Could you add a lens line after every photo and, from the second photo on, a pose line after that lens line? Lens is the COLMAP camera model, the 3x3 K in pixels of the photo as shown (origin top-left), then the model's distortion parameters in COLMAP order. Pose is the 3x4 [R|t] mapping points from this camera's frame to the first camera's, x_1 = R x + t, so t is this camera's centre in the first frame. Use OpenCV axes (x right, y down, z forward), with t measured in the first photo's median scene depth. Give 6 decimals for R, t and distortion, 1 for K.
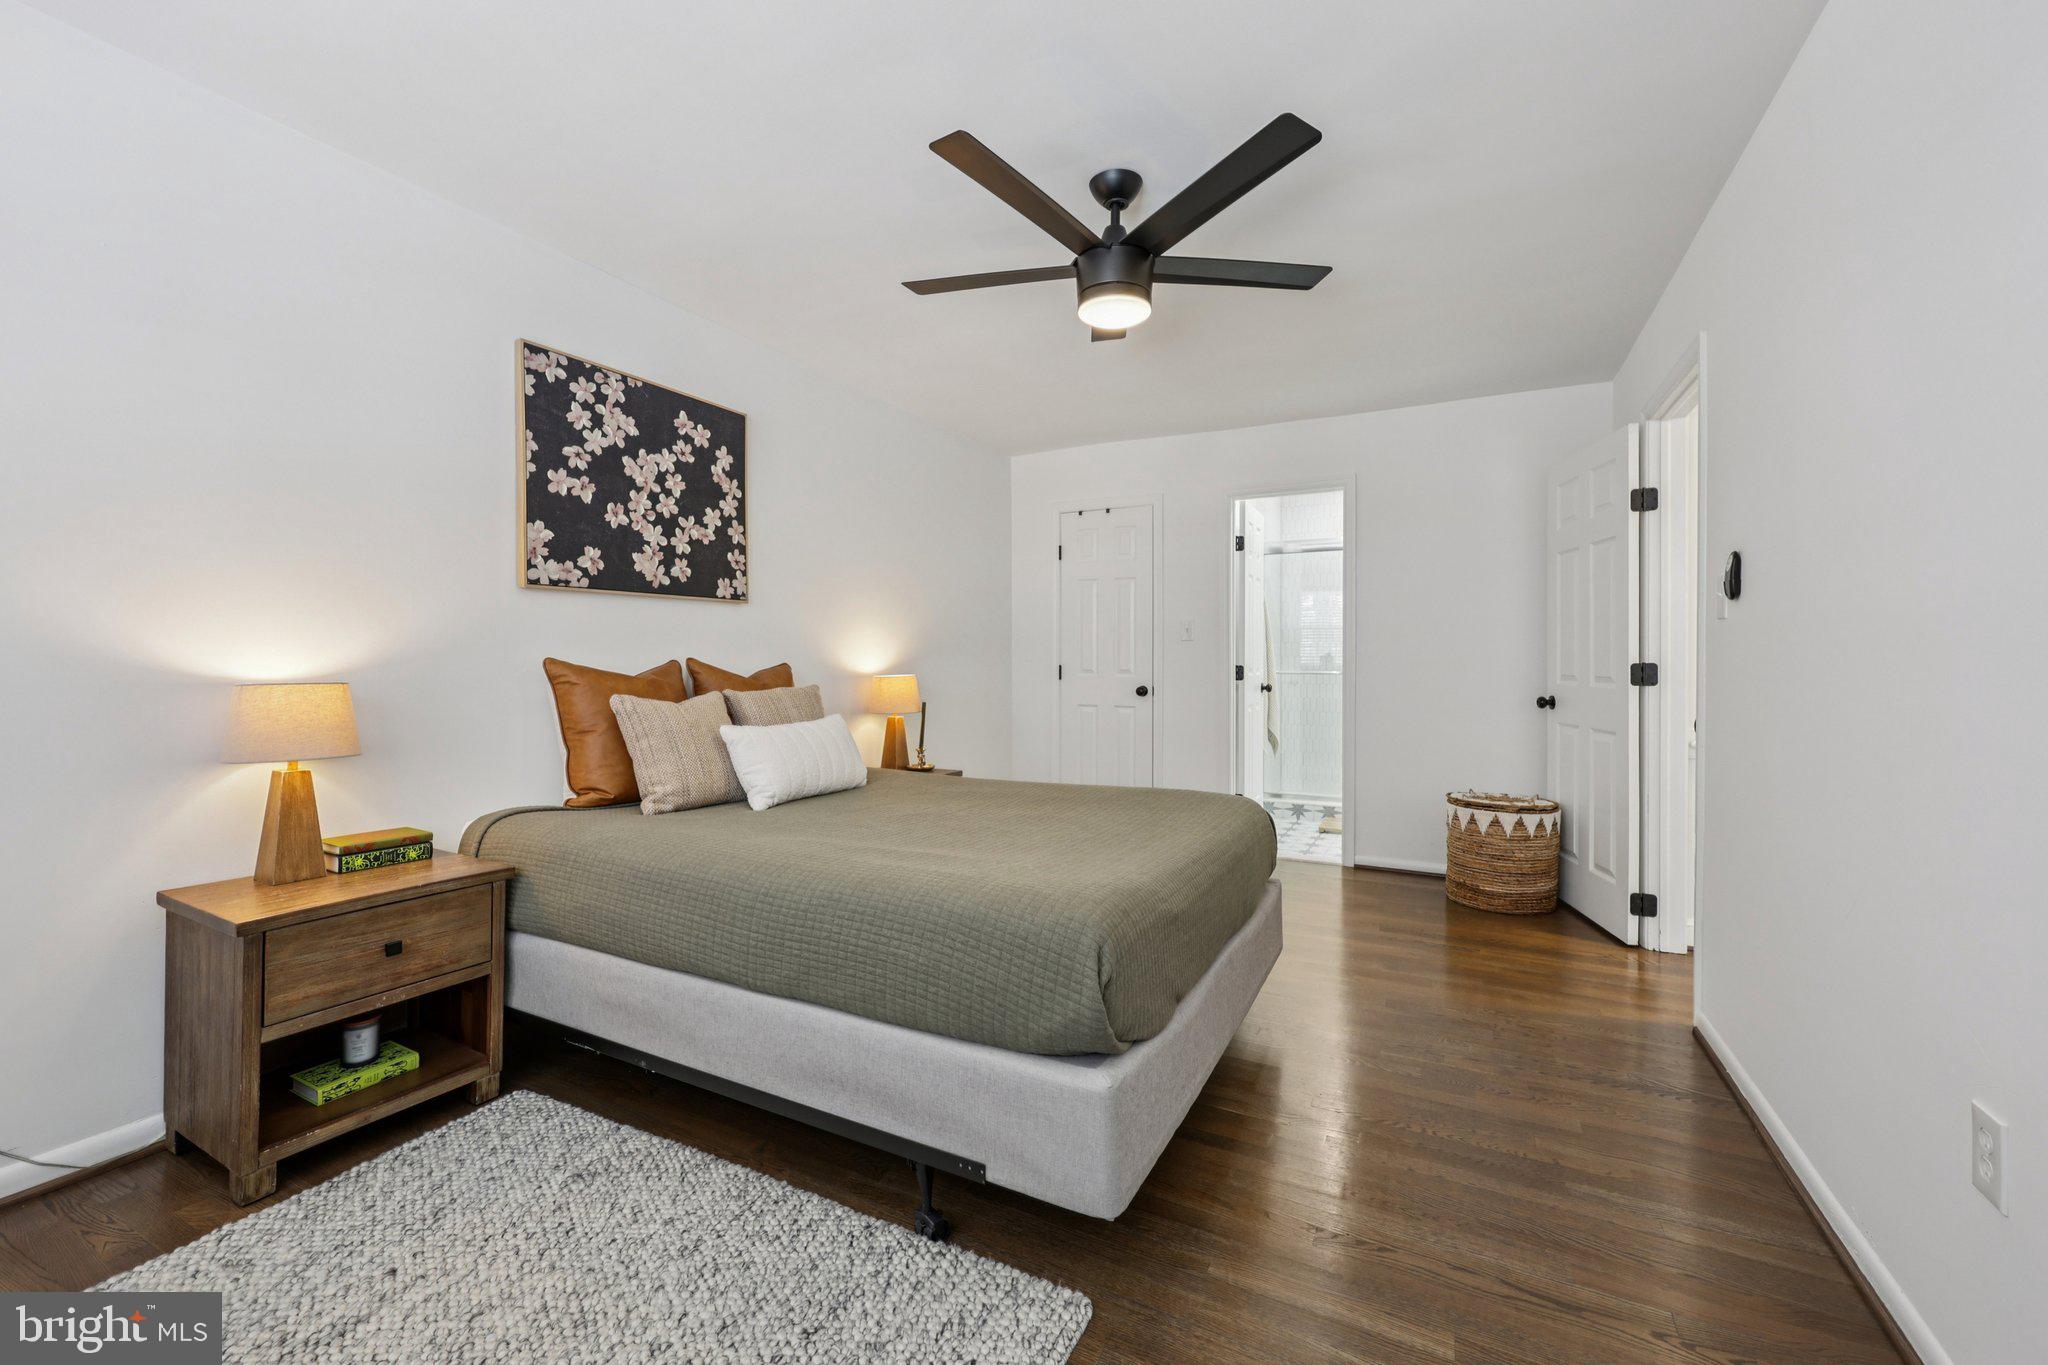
lens RADIAL K [[824.3, 0, 1022.6], [0, 824.3, 667.4], [0, 0, 1]] dist [0.000048, 0.000399]
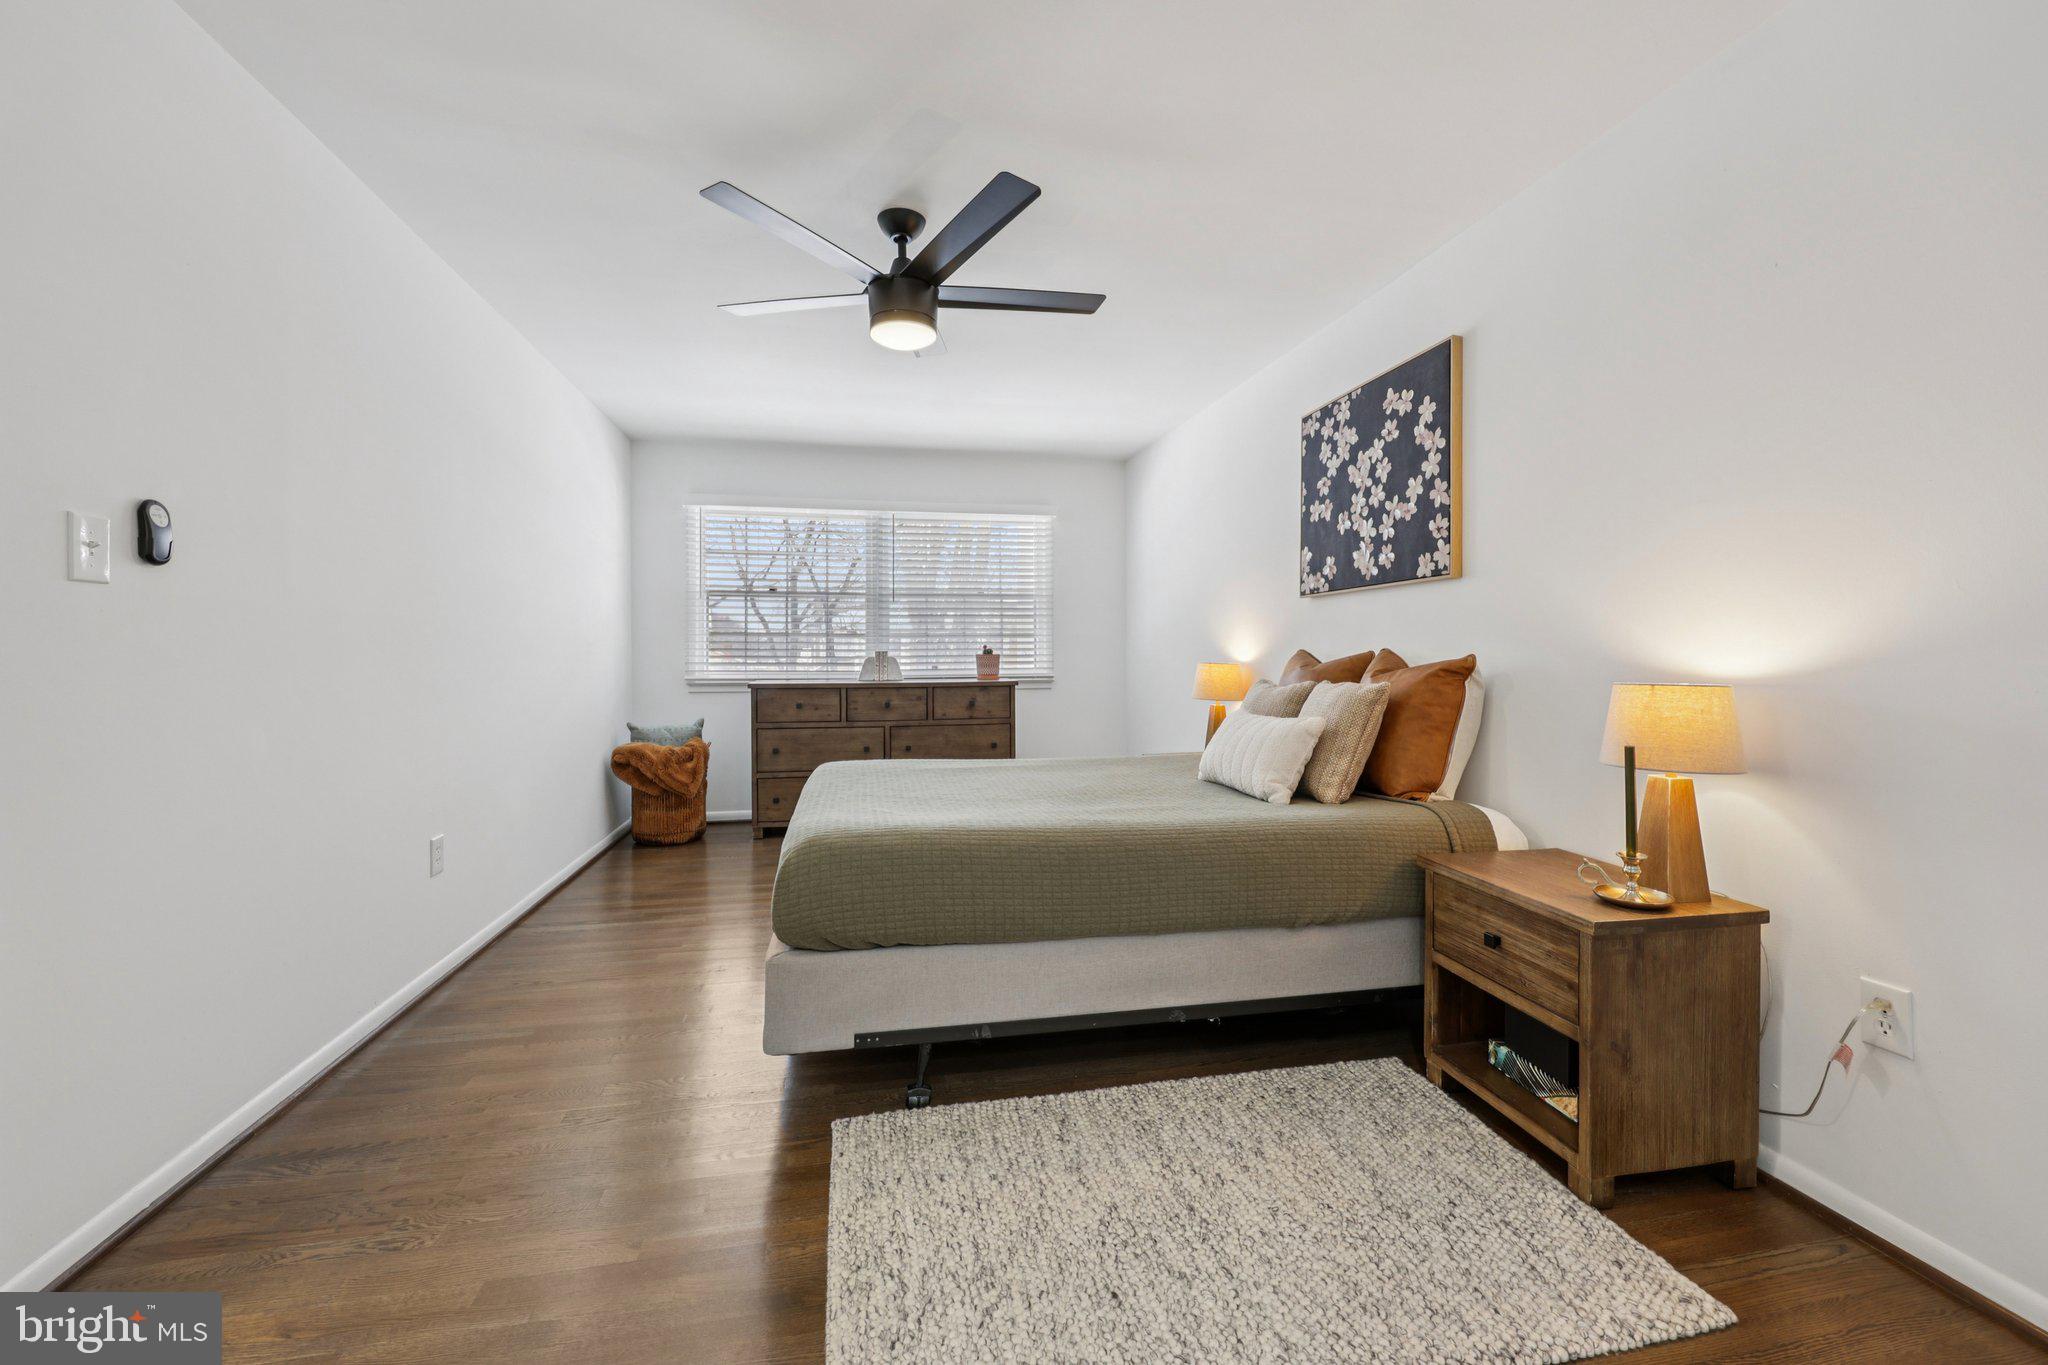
lens RADIAL K [[824.3, 0, 1028.1], [0, 824.3, 650.8], [0, 0, 1]] dist [0.000048, 0.000399]
pose [[-0.769314, -0.001133, -0.638870, 0.525836], [-0.004241, 0.999985, 0.003334, -0.010615], [0.638857, 0.005274, -0.769307, 1.498319]]
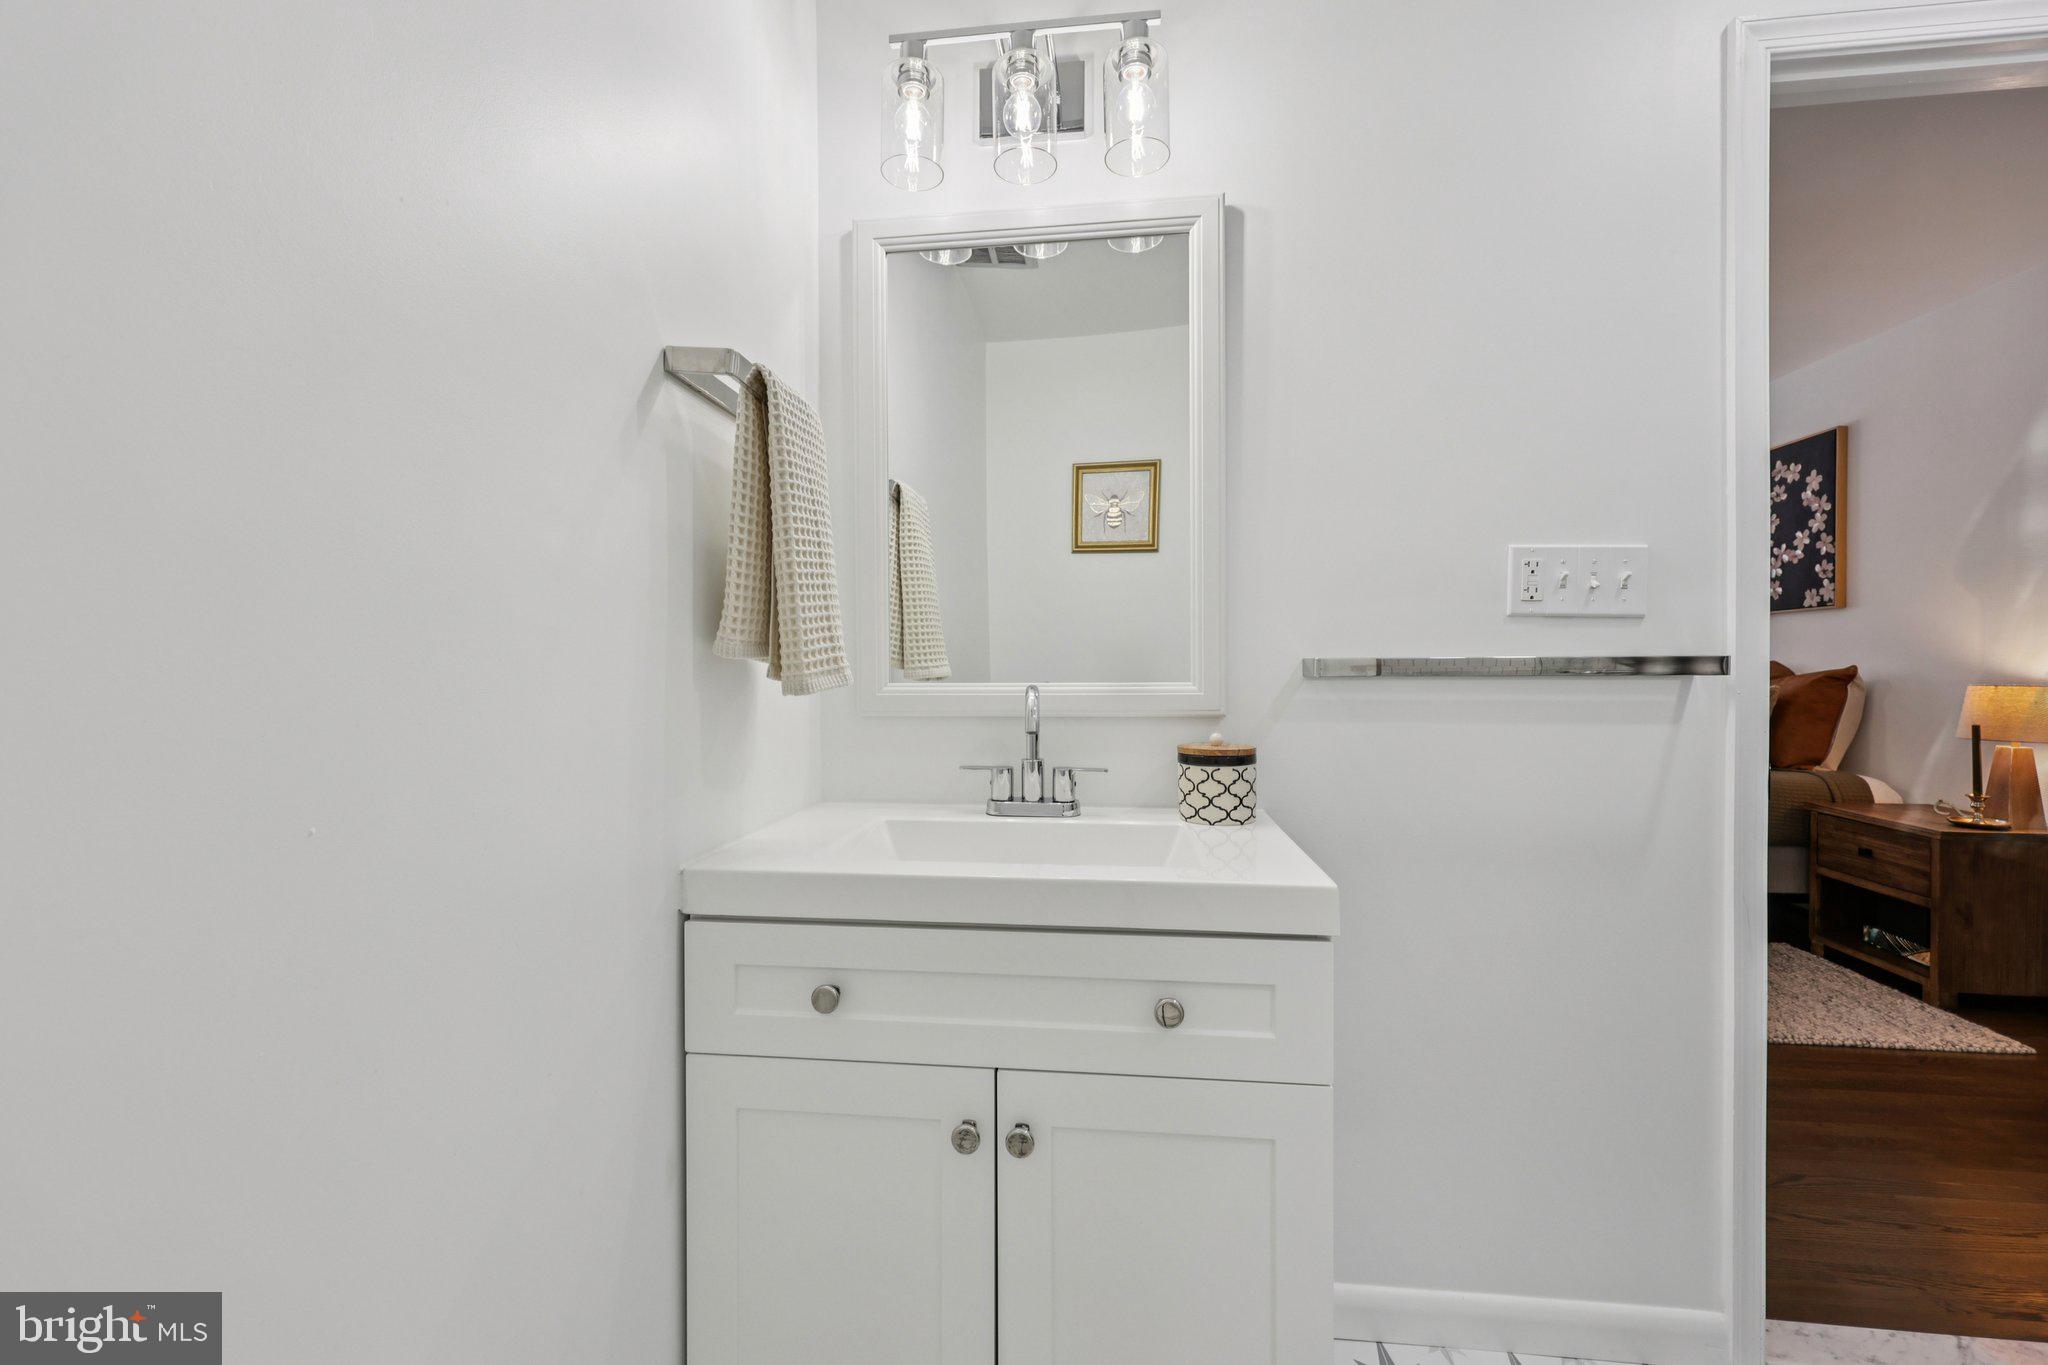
lens RADIAL K [[824.3, 0, 1016.9], [0, 824.3, 678.8], [0, 0, 1]] dist [0.000048, 0.000399]
pose [[-0.930229, 0.016074, -0.366628, 1.132858], [0.008487, 0.999715, 0.022296, -0.022410], [0.366882, 0.017629, -0.930101, 1.775437]]
